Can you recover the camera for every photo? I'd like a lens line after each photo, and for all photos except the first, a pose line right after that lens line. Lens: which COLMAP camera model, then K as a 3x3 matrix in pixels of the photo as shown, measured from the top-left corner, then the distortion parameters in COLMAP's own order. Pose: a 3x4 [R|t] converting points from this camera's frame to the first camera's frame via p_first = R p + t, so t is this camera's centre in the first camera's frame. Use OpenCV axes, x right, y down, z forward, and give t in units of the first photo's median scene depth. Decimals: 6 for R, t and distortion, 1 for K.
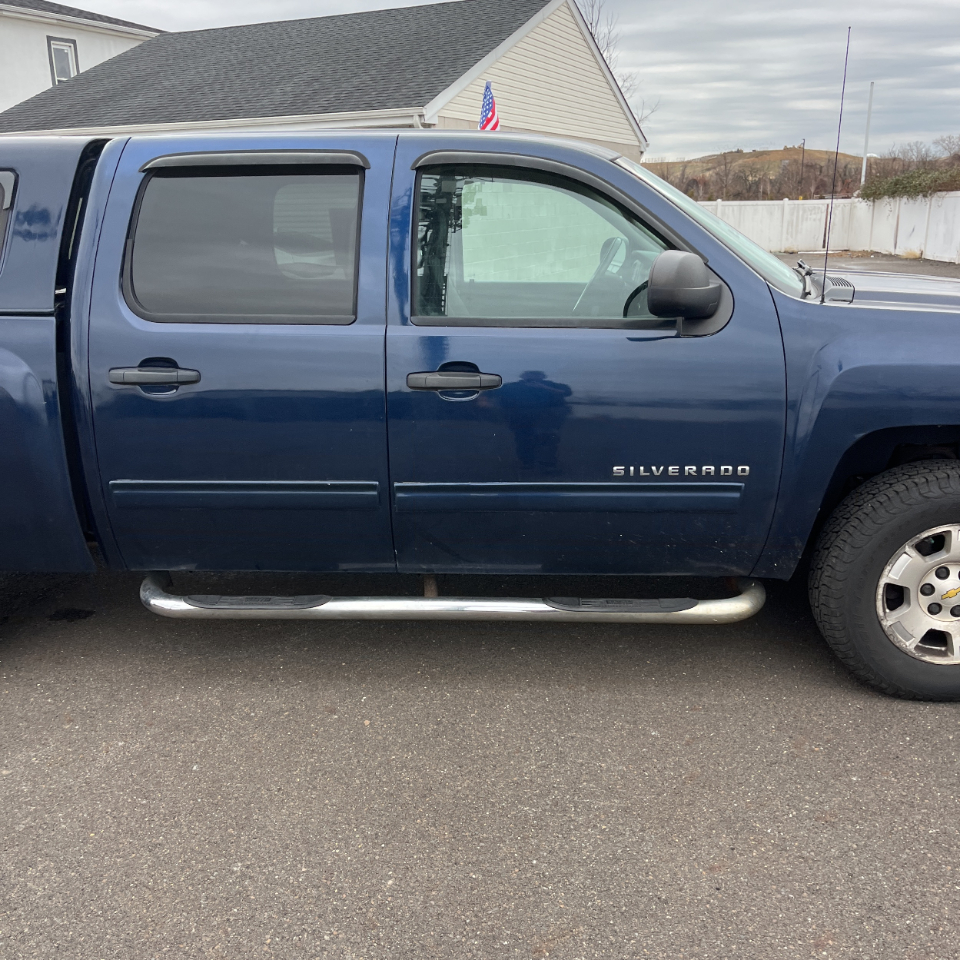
lens RADIAL K [[989.2, 0, 467.4], [0, 989.2, 502.7], [0, 0, 1]] dist [0.030809, 0.017069]
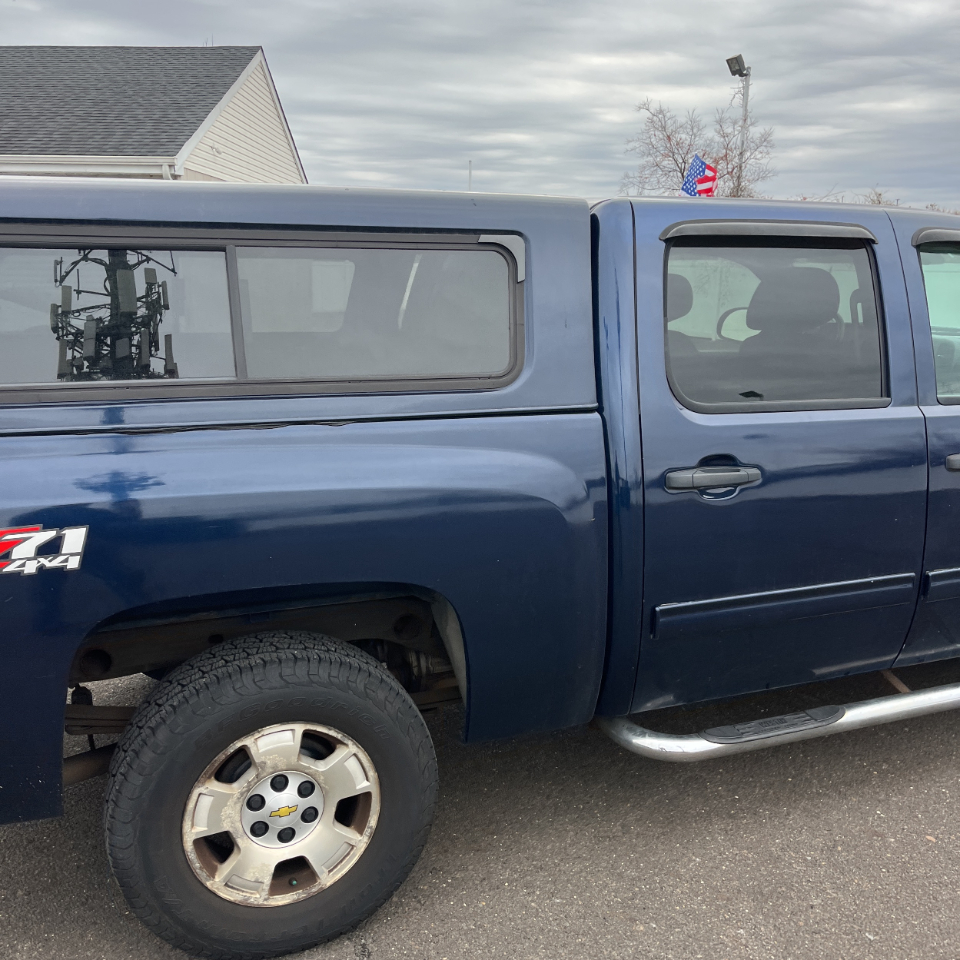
lens RADIAL K [[989.2, 0, 467.4], [0, 989.2, 502.7], [0, 0, 1]] dist [0.030809, 0.017069]
pose [[0.894865, -0.080047, 0.439100, -0.855752], [0.104069, 0.994091, -0.030867, -0.099462], [-0.434035, 0.073318, 0.897908, 0.324459]]
